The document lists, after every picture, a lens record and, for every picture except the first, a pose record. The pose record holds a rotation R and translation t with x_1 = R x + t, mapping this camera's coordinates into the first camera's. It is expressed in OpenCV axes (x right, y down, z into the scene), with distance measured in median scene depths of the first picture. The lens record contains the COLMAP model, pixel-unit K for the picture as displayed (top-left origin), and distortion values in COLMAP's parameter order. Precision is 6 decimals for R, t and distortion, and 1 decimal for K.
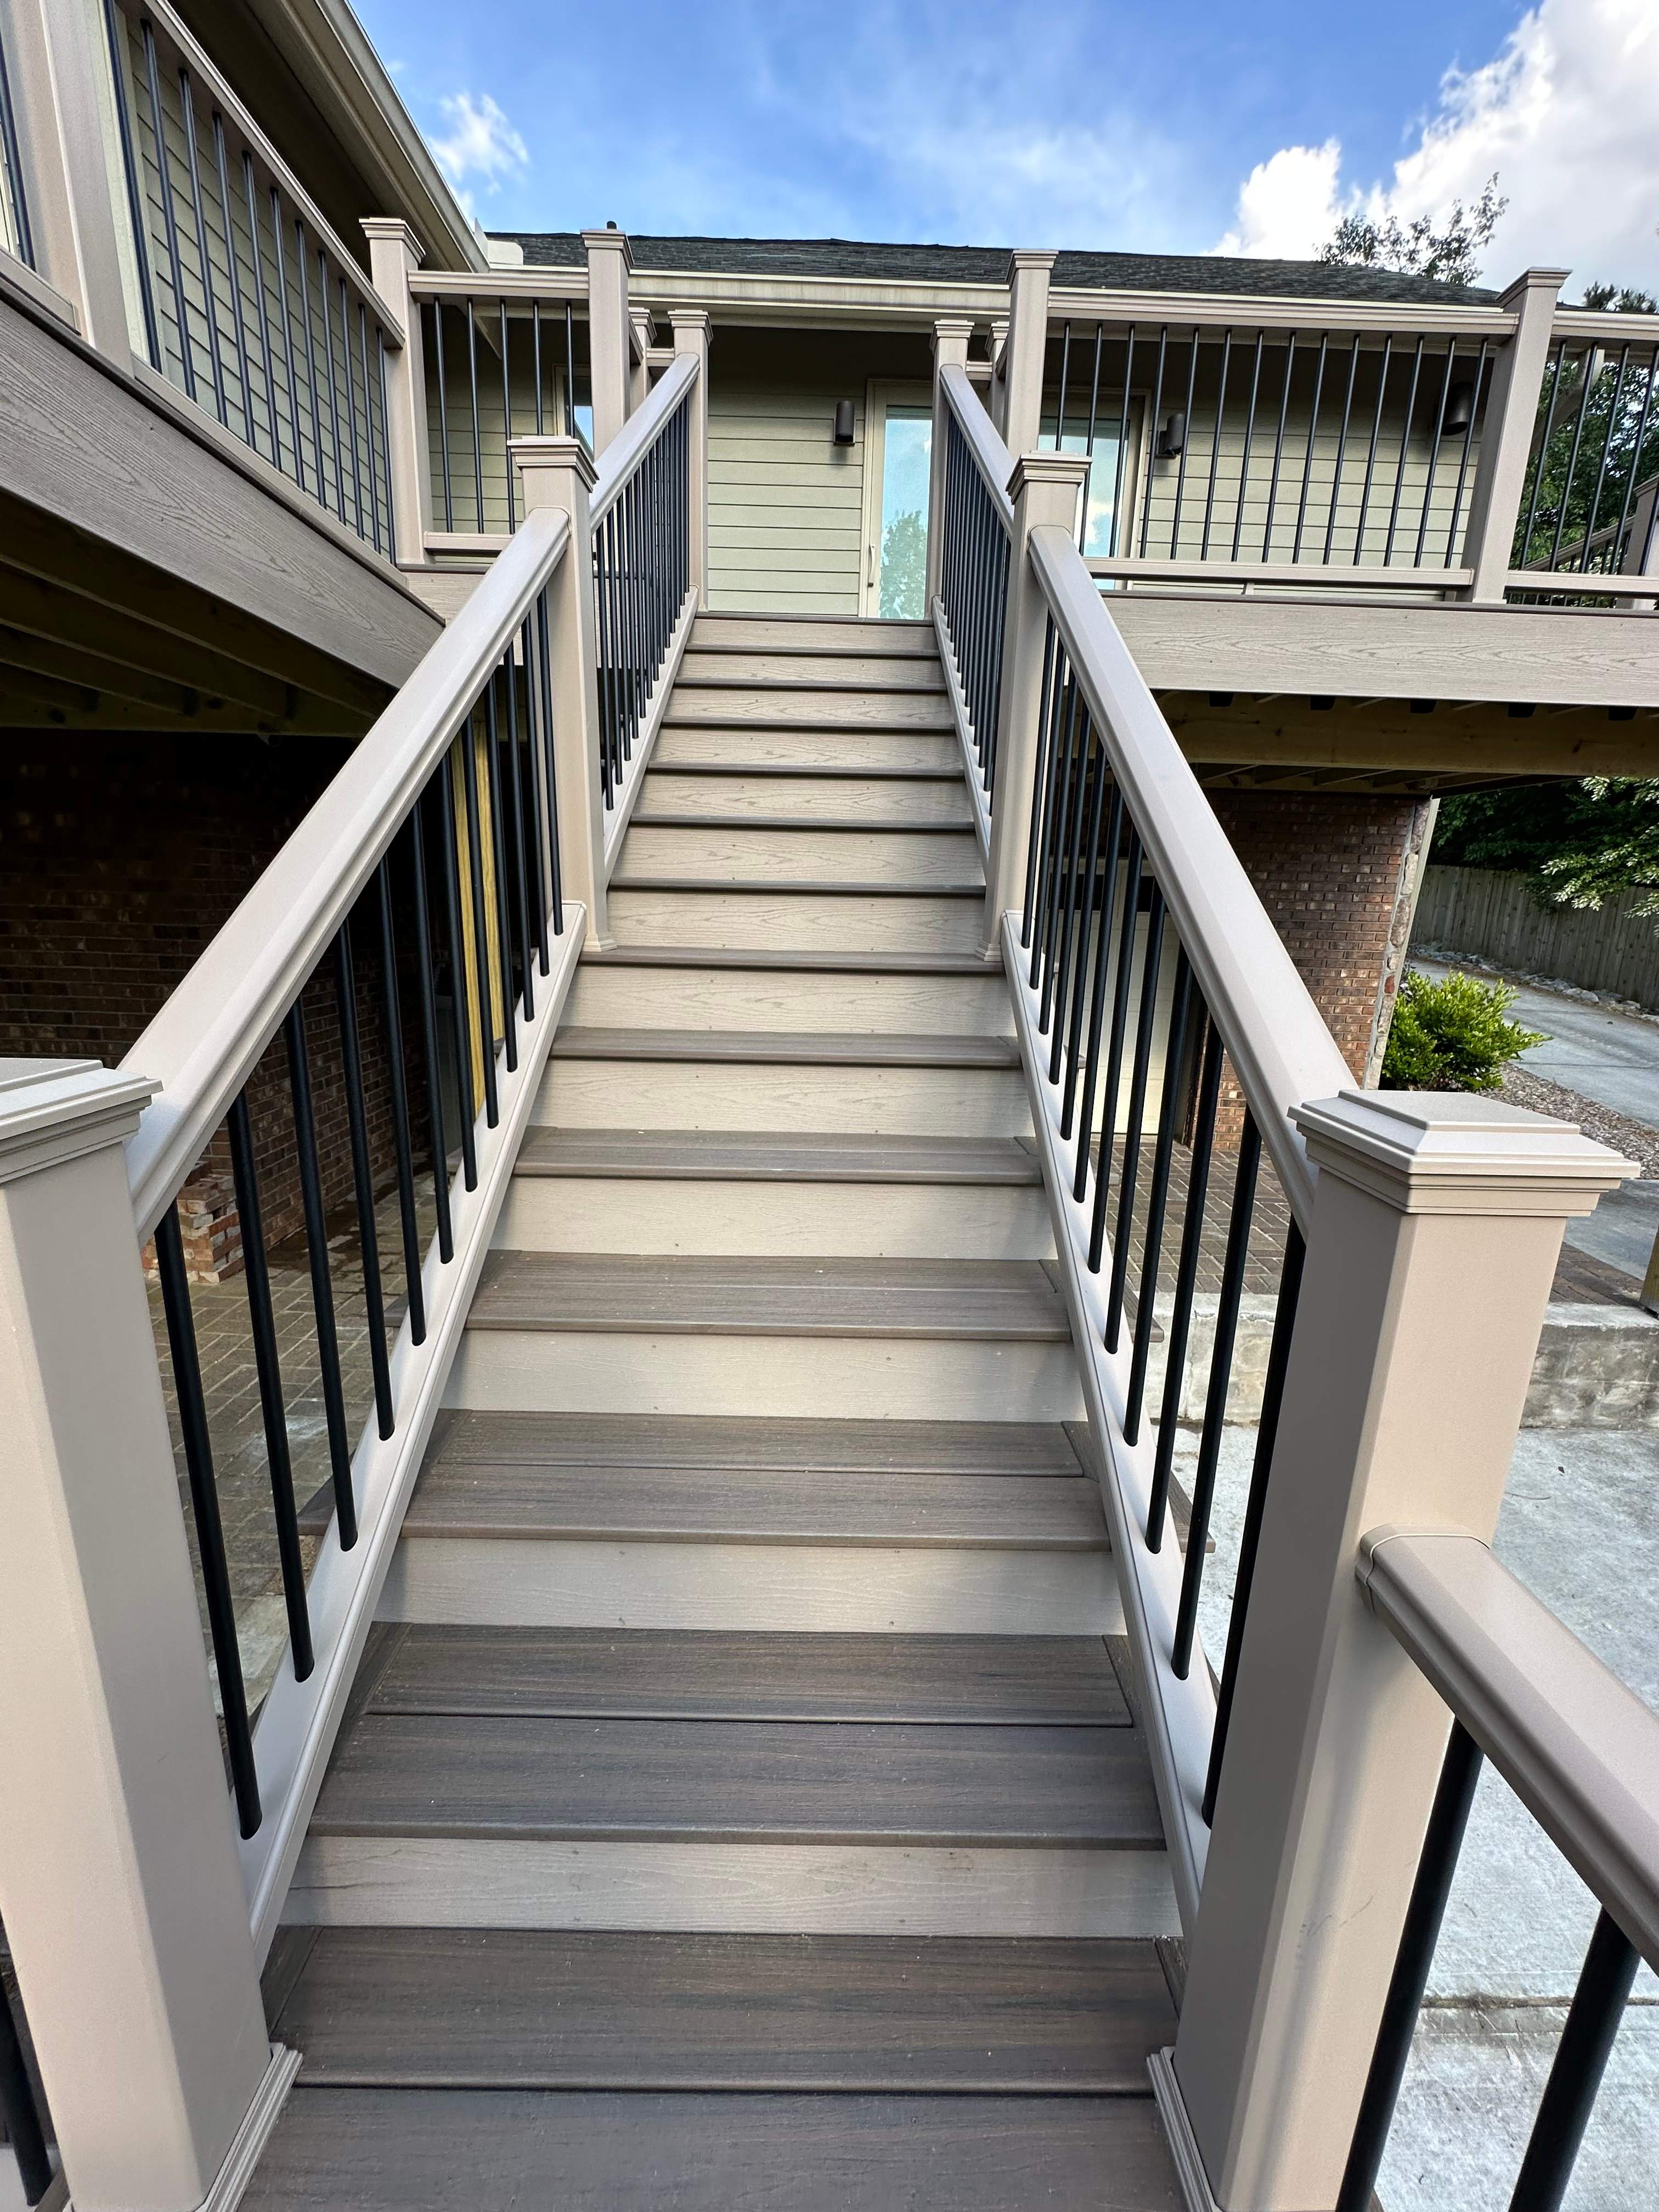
lens RADIAL K [[880.5, 0, 828.6], [0, 880.5, 1101.2], [0, 0, 1]] dist [-0.004579, 0.000655]
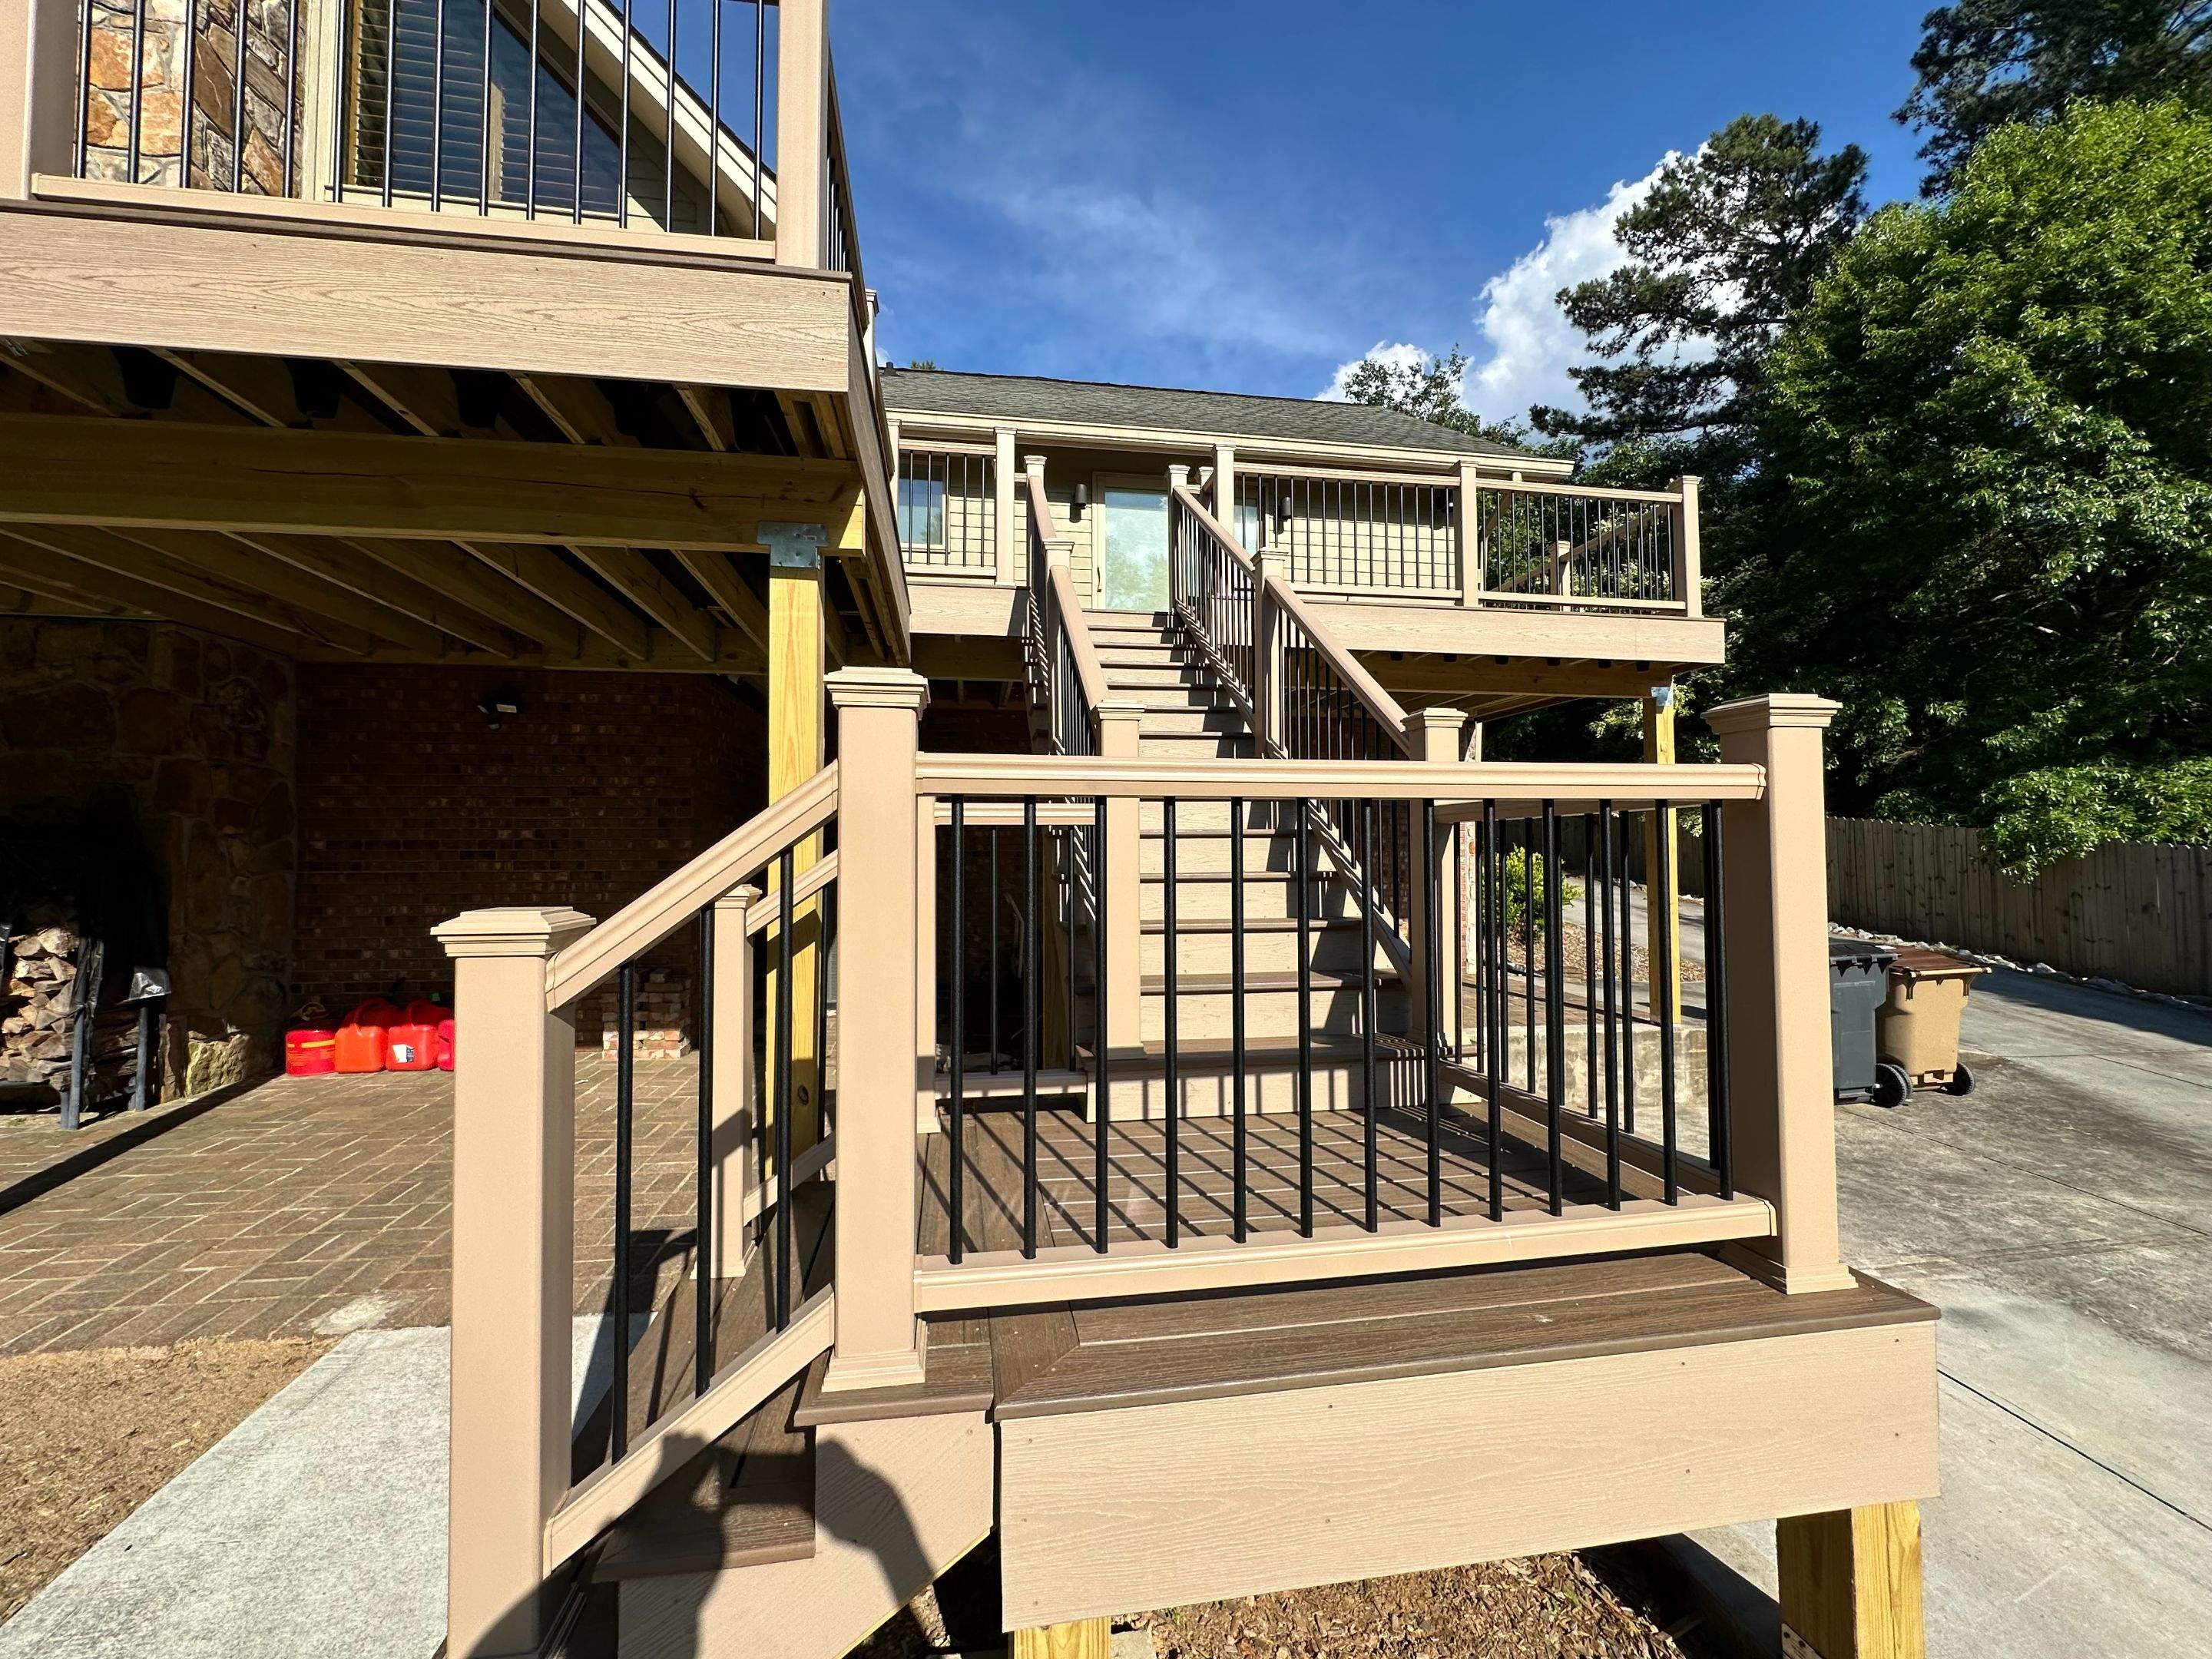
lens RADIAL K [[880.7, 0, 1094.4], [0, 880.7, 827.8], [0, 0, 1]] dist [-0.001971, 0.000697]
pose [[0.989679, -0.024298, 0.141224, -0.264205], [0.059751, 0.965732, -0.252568, 0.255569], [-0.130247, 0.258400, 0.957217, -0.466502]]
